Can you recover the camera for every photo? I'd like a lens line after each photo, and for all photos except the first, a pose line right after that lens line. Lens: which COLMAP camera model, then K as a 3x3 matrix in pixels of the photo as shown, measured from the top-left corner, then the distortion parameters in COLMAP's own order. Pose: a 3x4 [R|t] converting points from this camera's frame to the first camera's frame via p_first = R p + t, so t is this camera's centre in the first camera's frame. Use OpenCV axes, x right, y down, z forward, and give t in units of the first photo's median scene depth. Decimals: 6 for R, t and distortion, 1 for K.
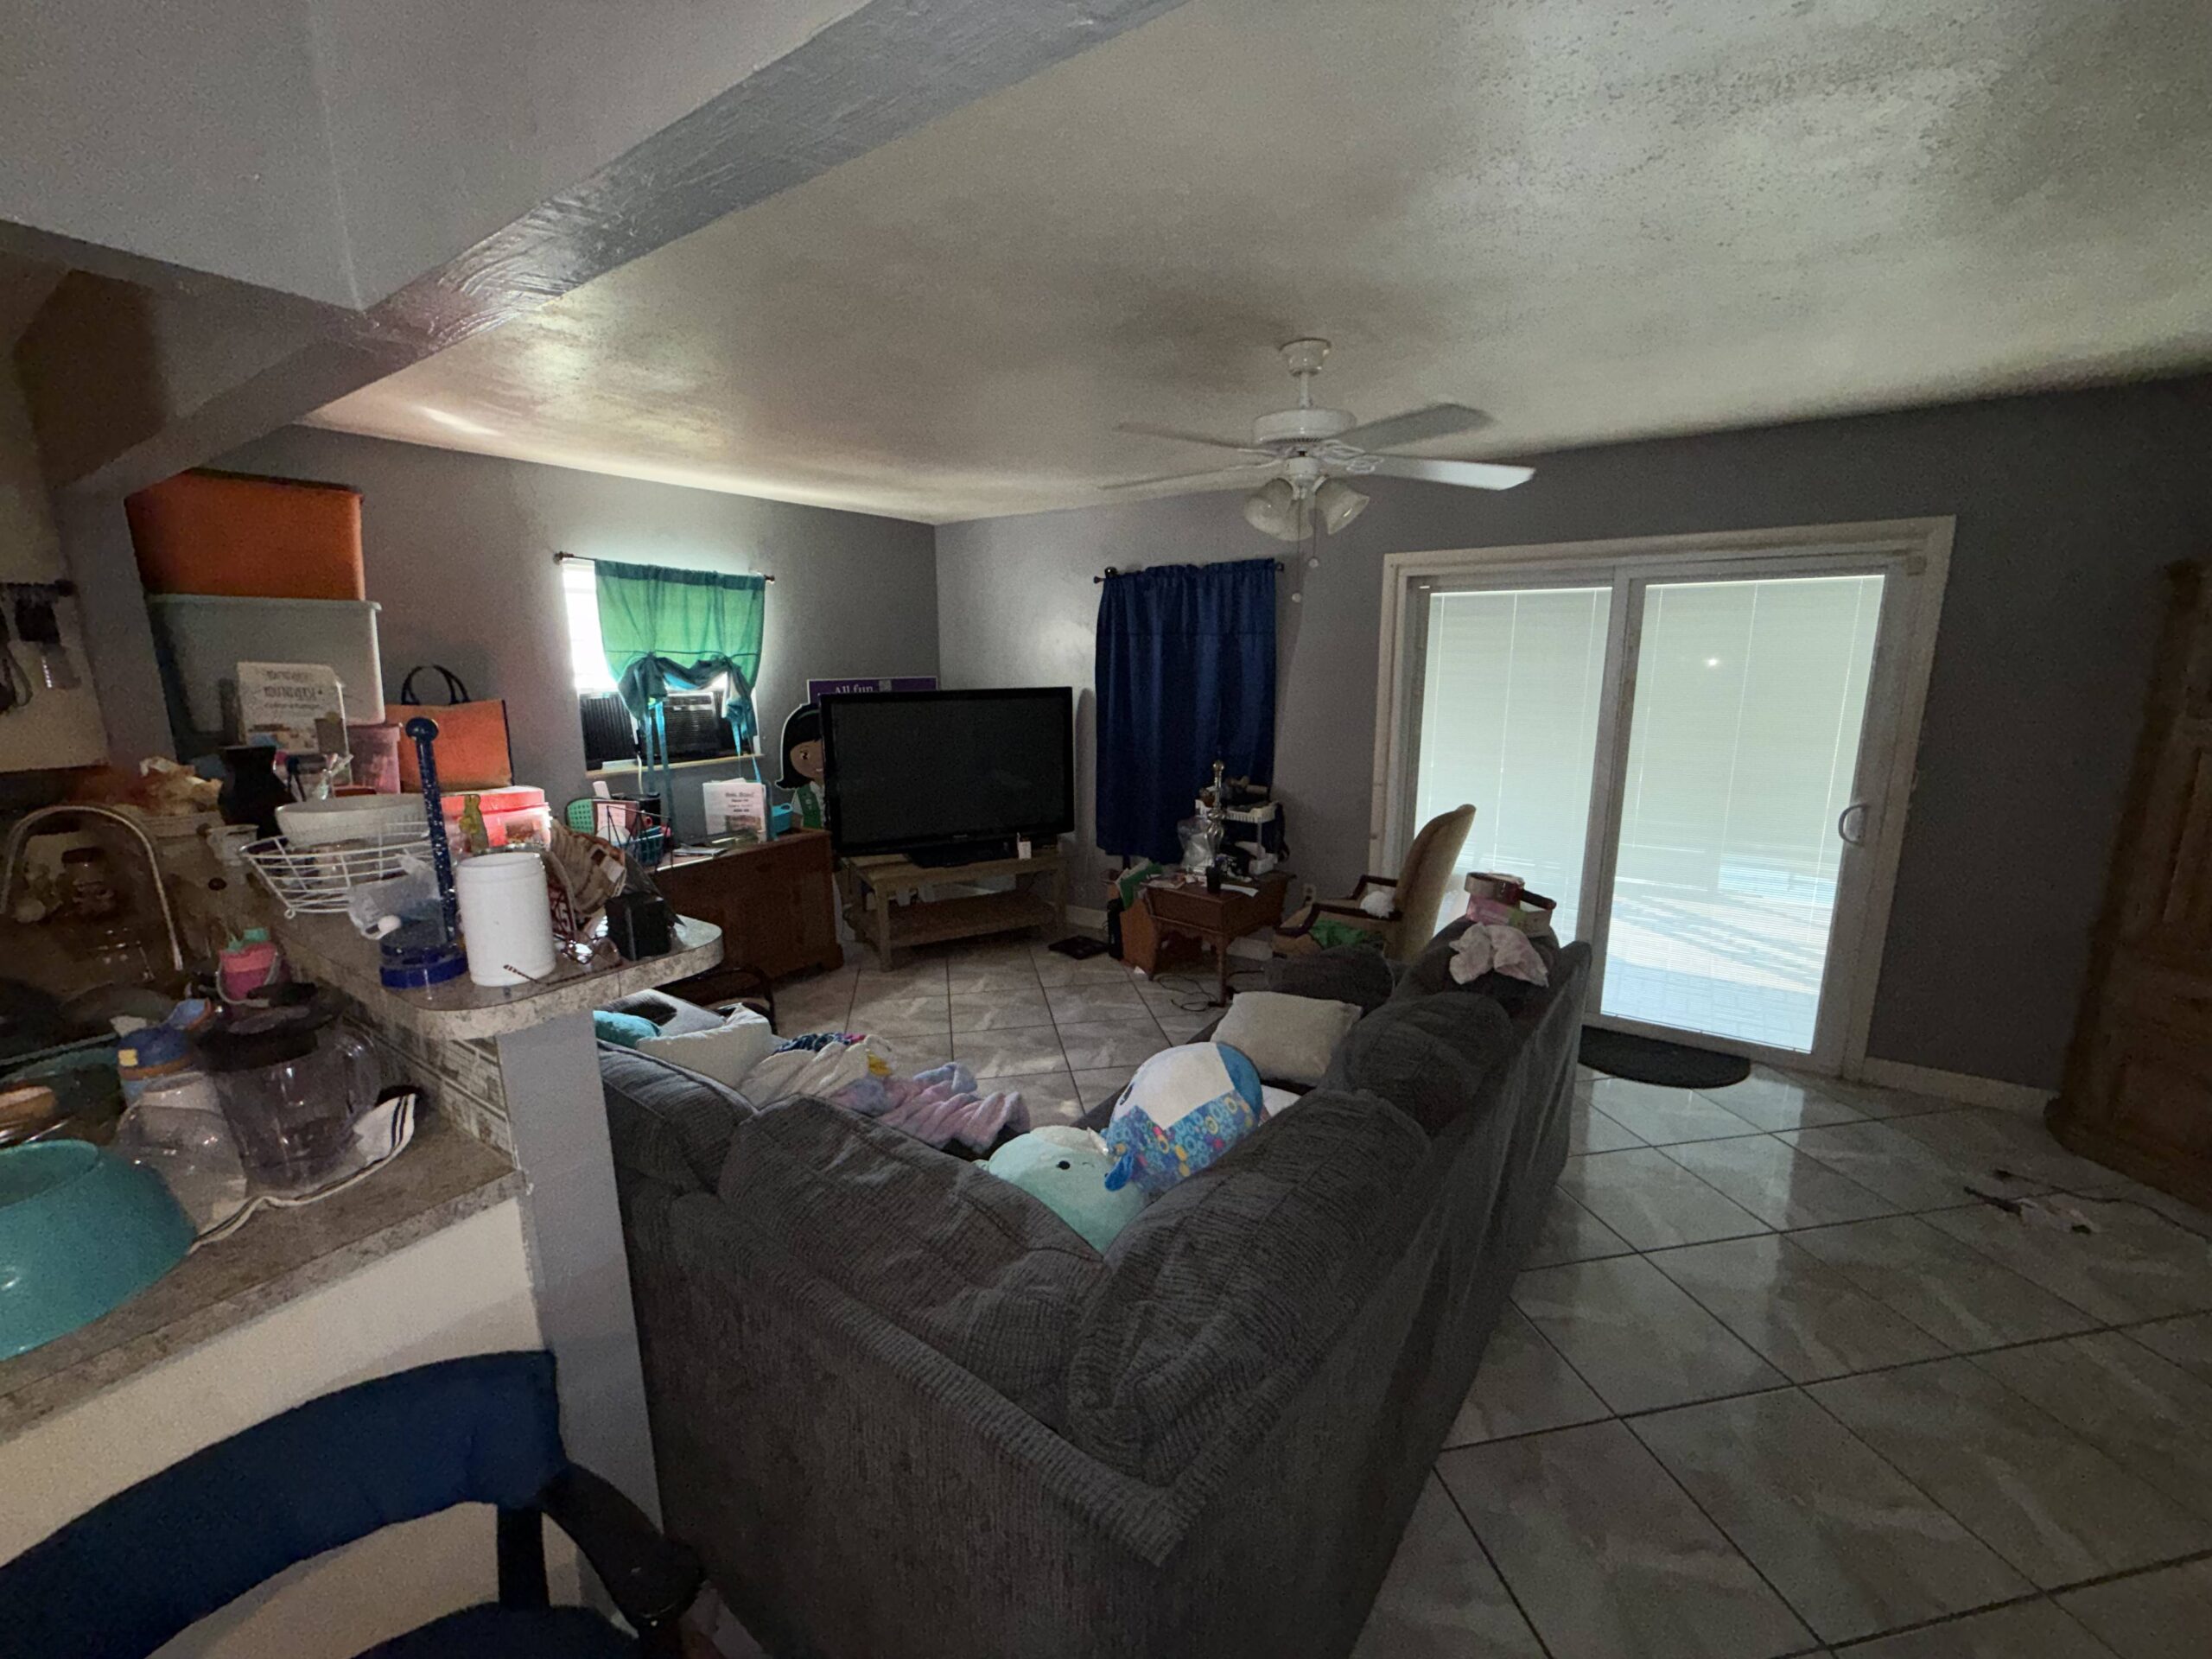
lens RADIAL K [[883.7, 0, 1097.4], [0, 883.7, 832.6], [0, 0, 1]] dist [-0.000517, 0.000150]
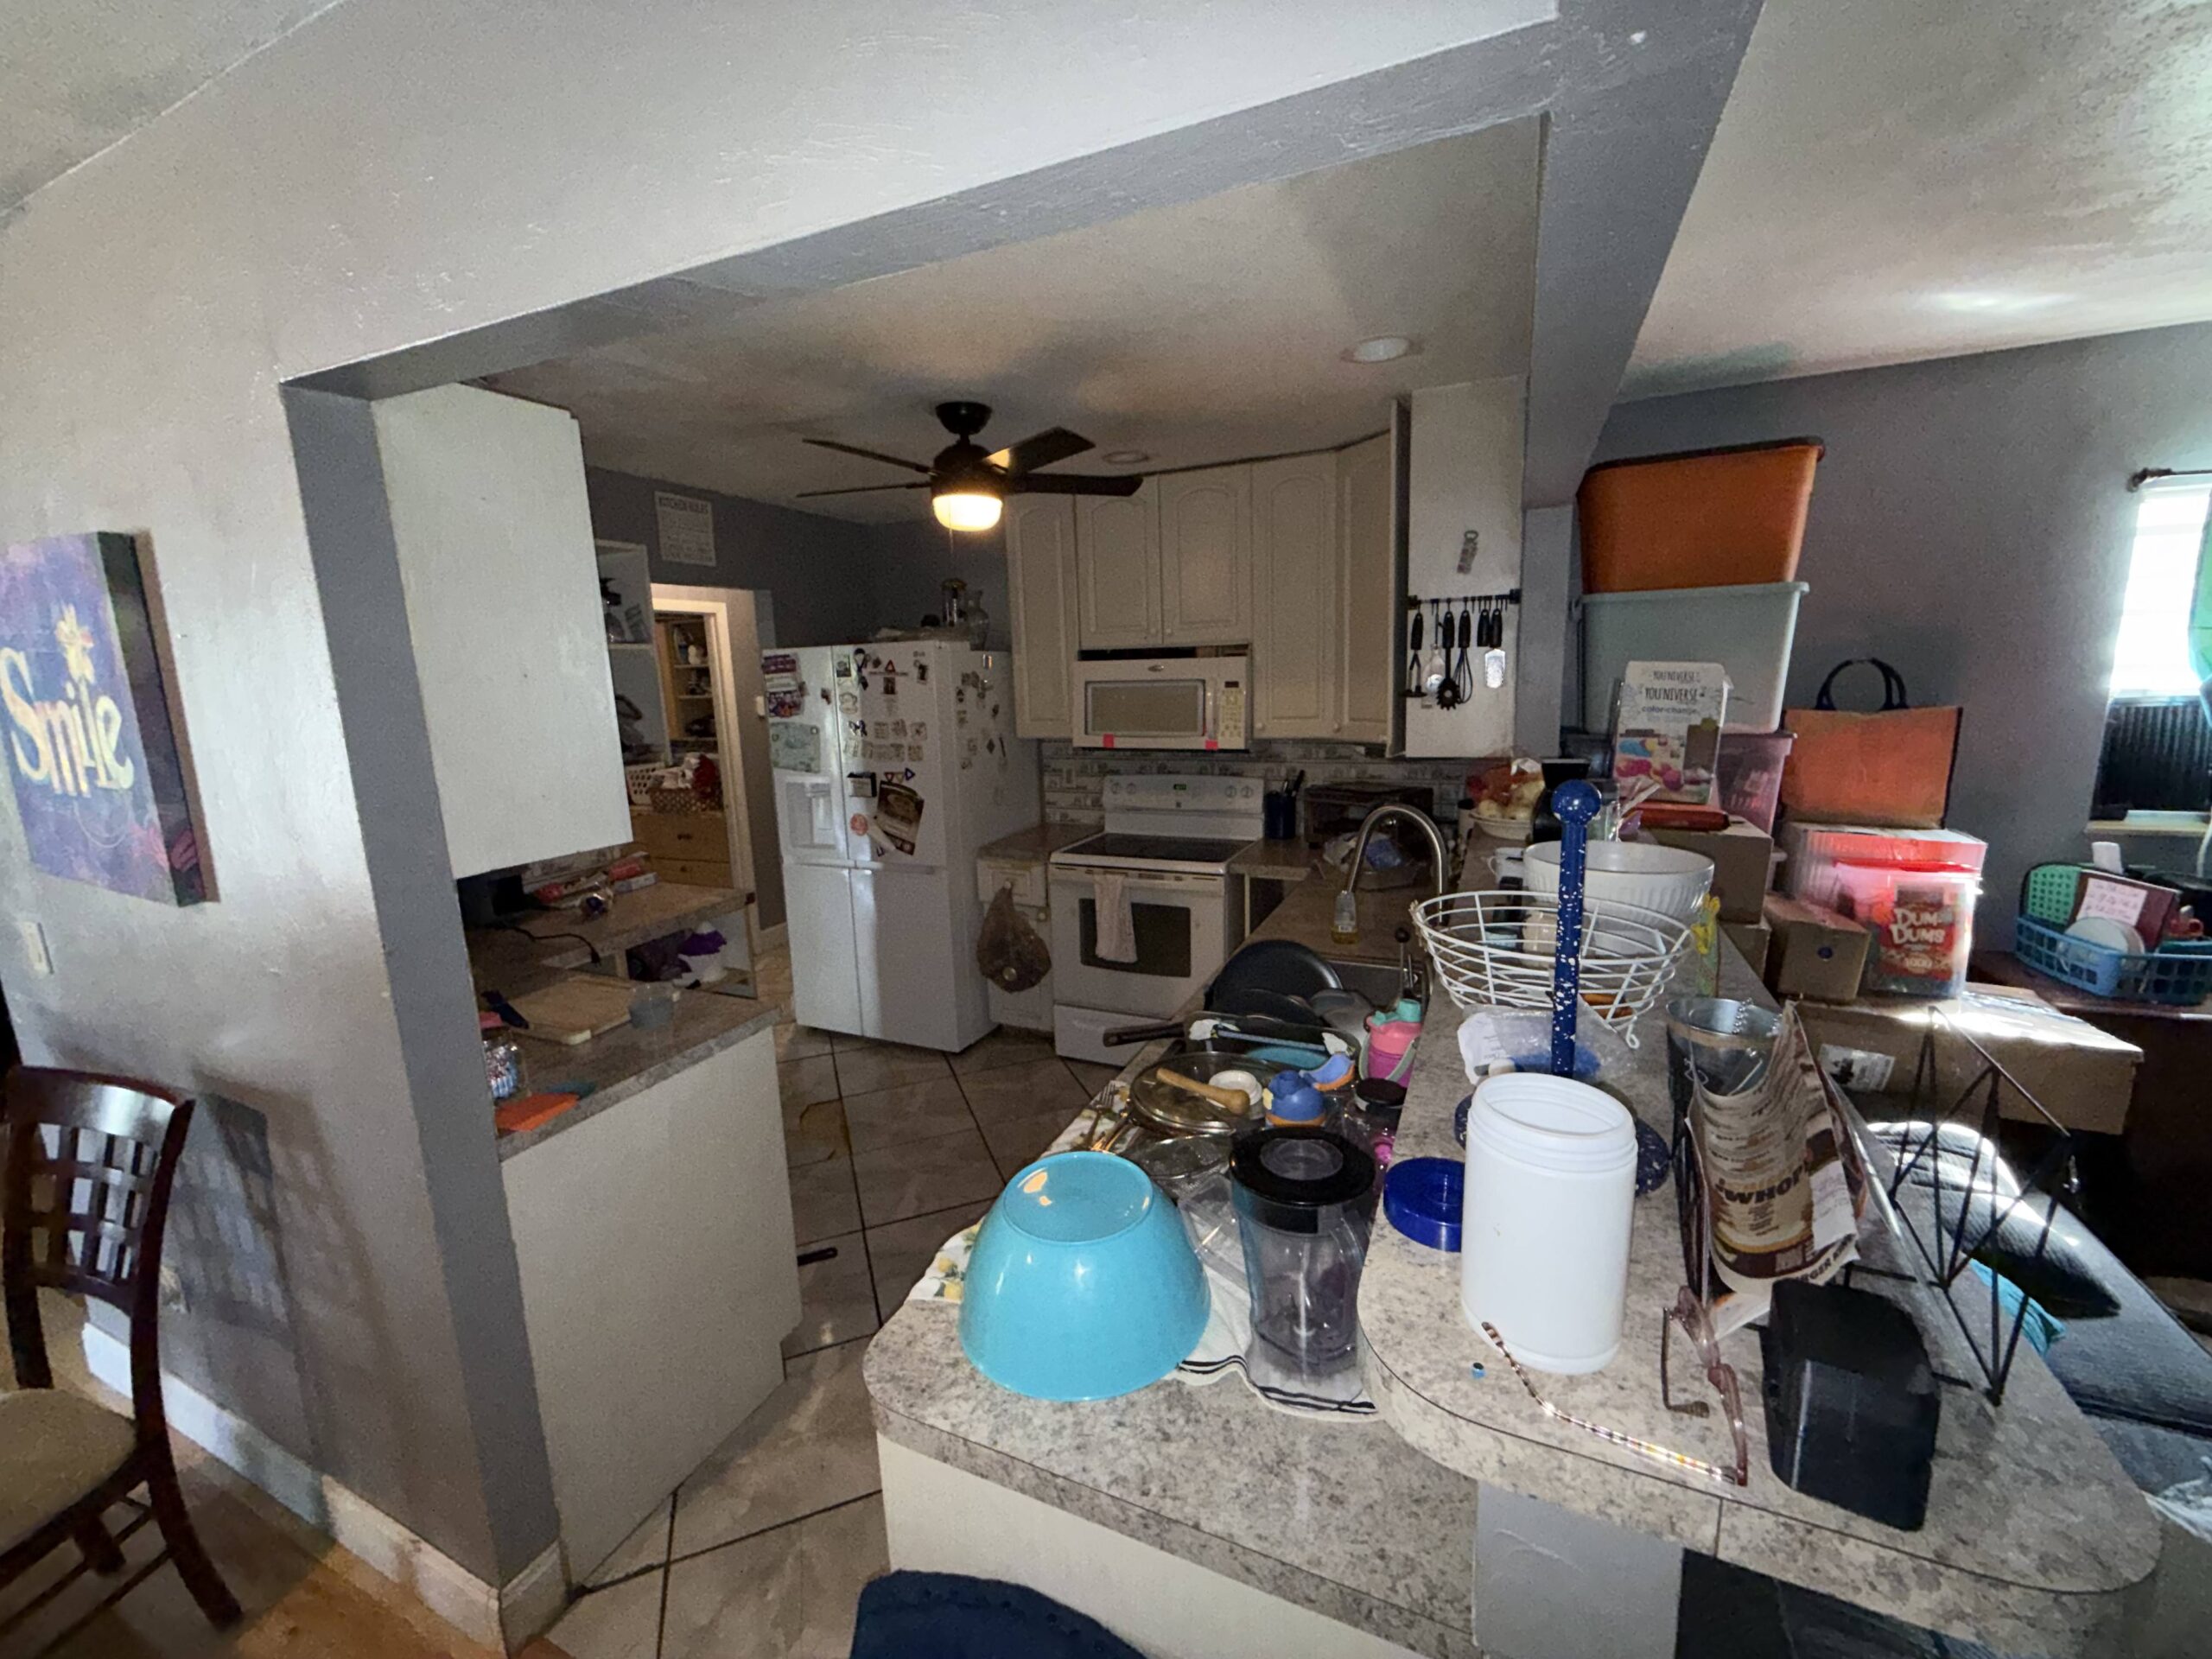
lens RADIAL K [[883.7, 0, 1094.8], [0, 883.7, 828.1], [0, 0, 1]] dist [-0.000517, 0.000150]
pose [[0.167582, 0.167797, -0.971473, -0.100154], [-0.160432, 0.976915, 0.141062, -0.048266], [0.972717, 0.132216, 0.190633, 0.228455]]
